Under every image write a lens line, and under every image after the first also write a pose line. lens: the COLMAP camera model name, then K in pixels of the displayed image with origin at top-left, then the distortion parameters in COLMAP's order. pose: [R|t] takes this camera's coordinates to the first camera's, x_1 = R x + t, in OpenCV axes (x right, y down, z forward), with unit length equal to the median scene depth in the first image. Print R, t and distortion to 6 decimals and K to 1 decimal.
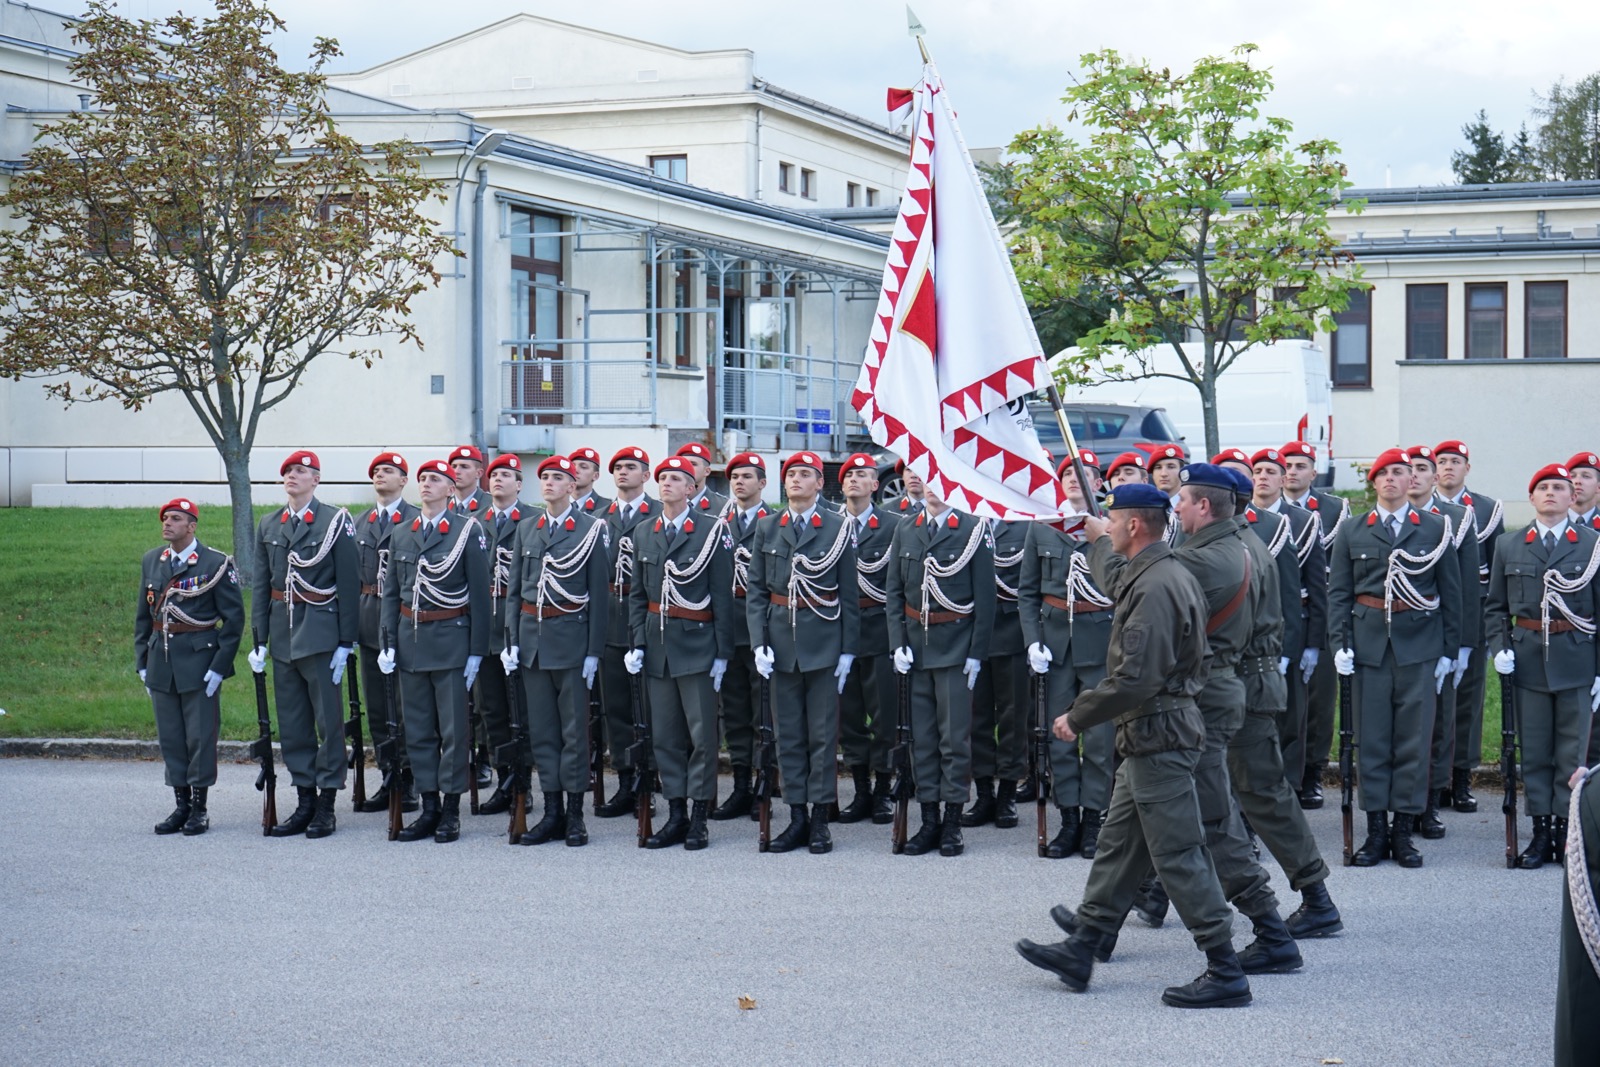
lens RADIAL K [[2657.4, 0, 800.0], [0, 2657.4, 529.9], [0, 0, 1]] dist [-0.075516, 0.000000]
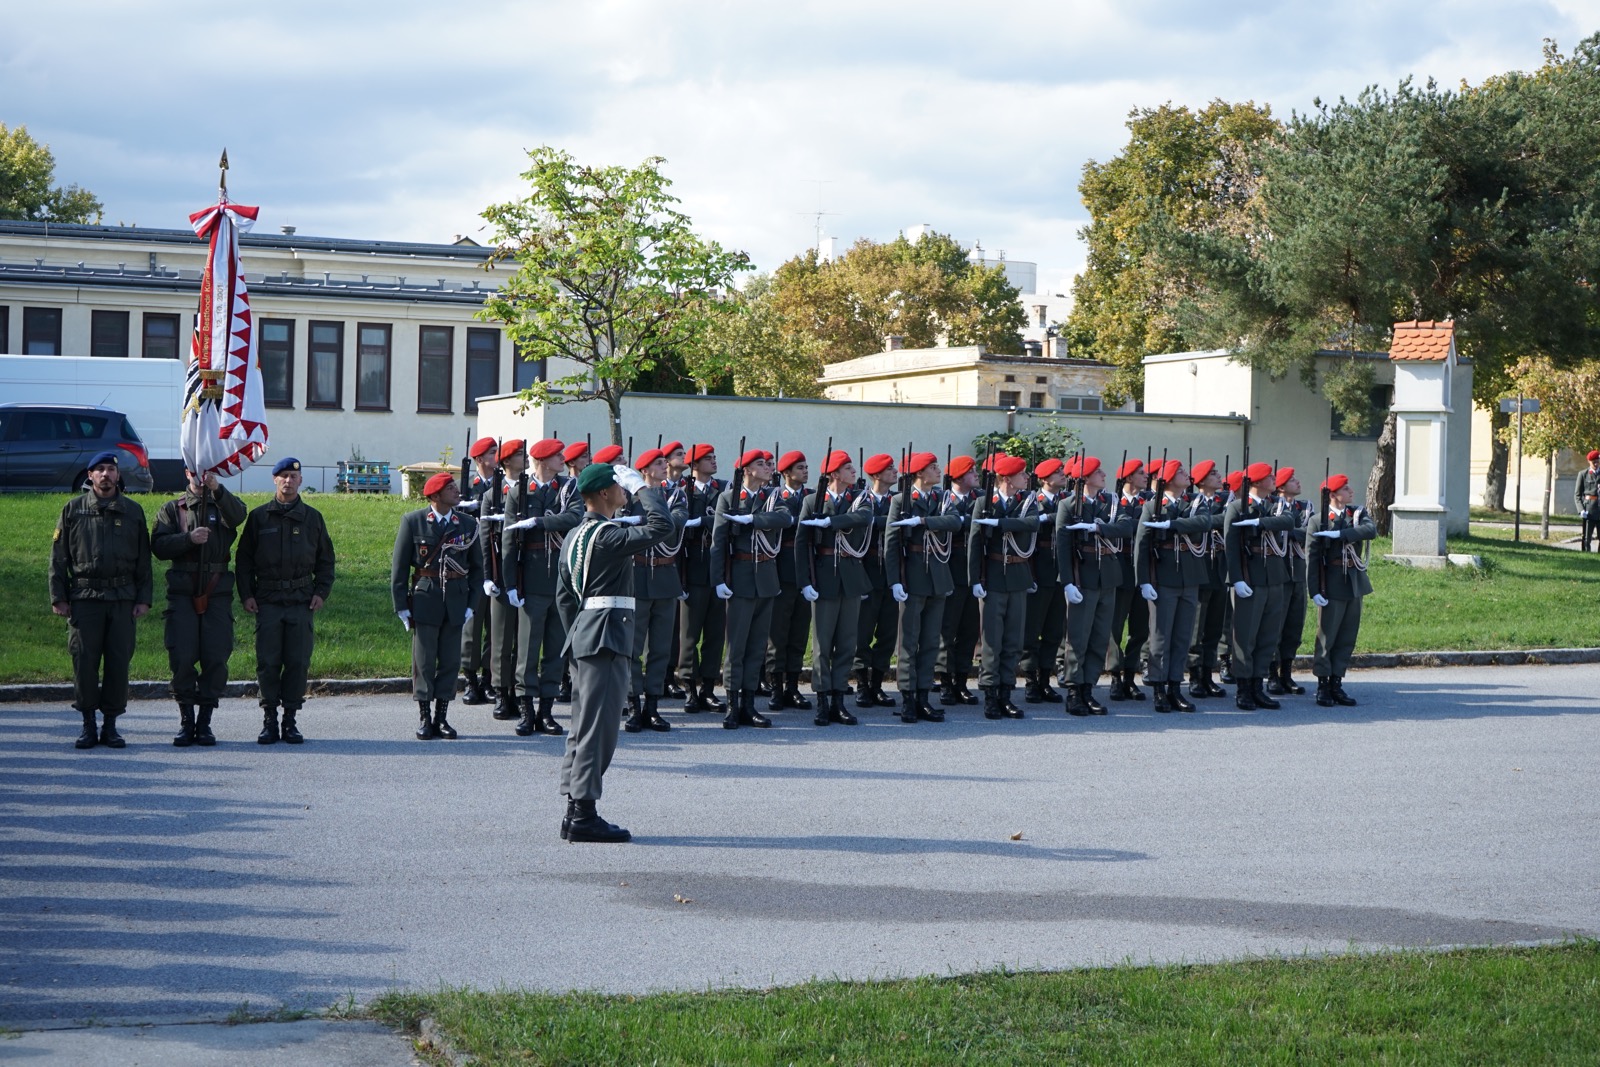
lens RADIAL K [[2530.8, 0, 800.4], [0, 2530.8, 530.5], [0, 0, 1]] dist [-0.003229, 0.000000]
pose [[0.686741, 0.003933, 0.726891, -0.710463], [-0.000734, 0.999989, -0.004718, 0.015297], [-0.726902, 0.002706, 0.686736, 0.045379]]
